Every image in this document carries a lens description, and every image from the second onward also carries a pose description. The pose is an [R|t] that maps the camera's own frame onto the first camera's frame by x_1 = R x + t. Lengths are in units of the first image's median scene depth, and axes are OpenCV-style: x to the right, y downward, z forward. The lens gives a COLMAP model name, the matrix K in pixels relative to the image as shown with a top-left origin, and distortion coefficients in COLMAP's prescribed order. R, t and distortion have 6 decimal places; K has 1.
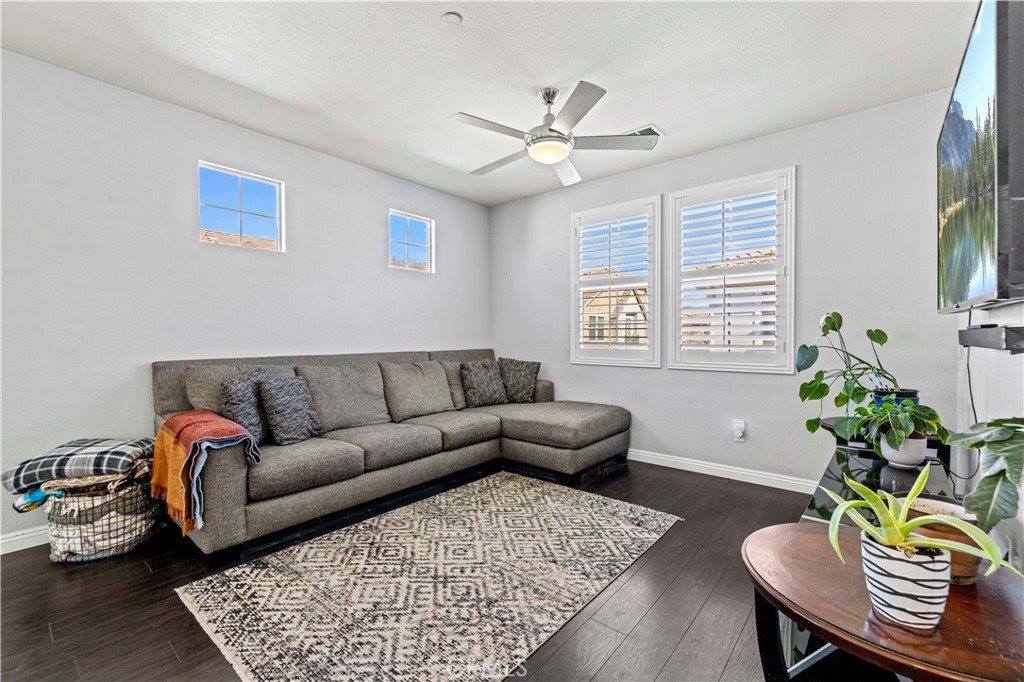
lens RADIAL K [[439.8, 0, 508.4], [0, 439.8, 337.7], [0, 0, 1]] dist [0.003093, 0.000442]
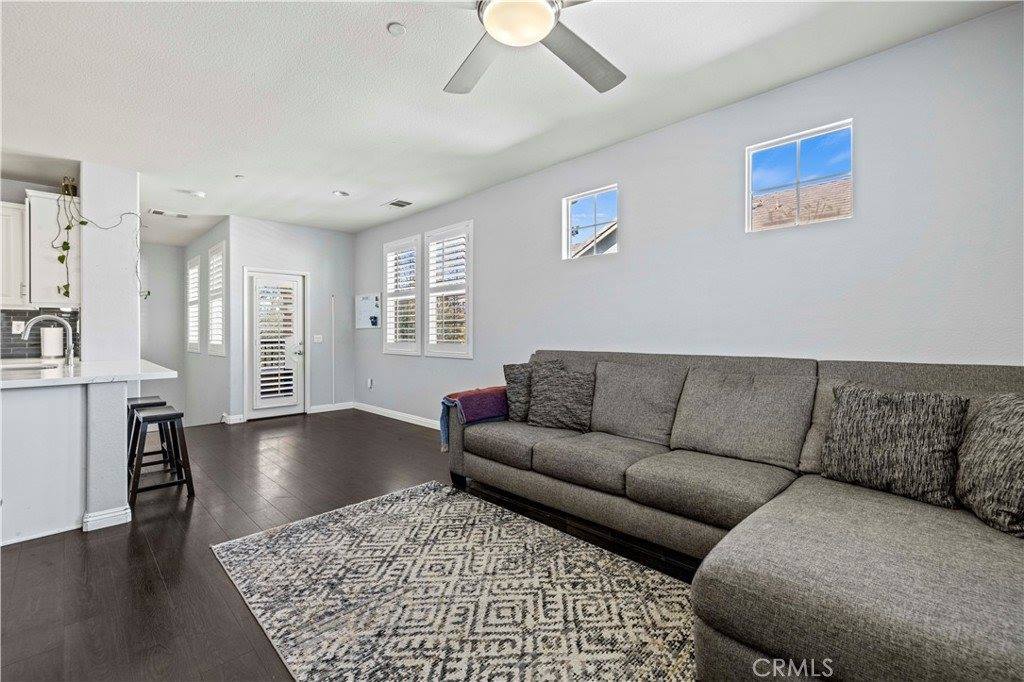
lens RADIAL K [[441.0, 0, 507.9], [0, 441.0, 334.9], [0, 0, 1]] dist [0.003593, 0.000750]
pose [[-0.086070, 0.007313, -0.996262, 0.745757], [-0.002300, 0.999969, 0.007539, -0.009279], [0.996286, 0.002940, -0.086050, 1.146975]]
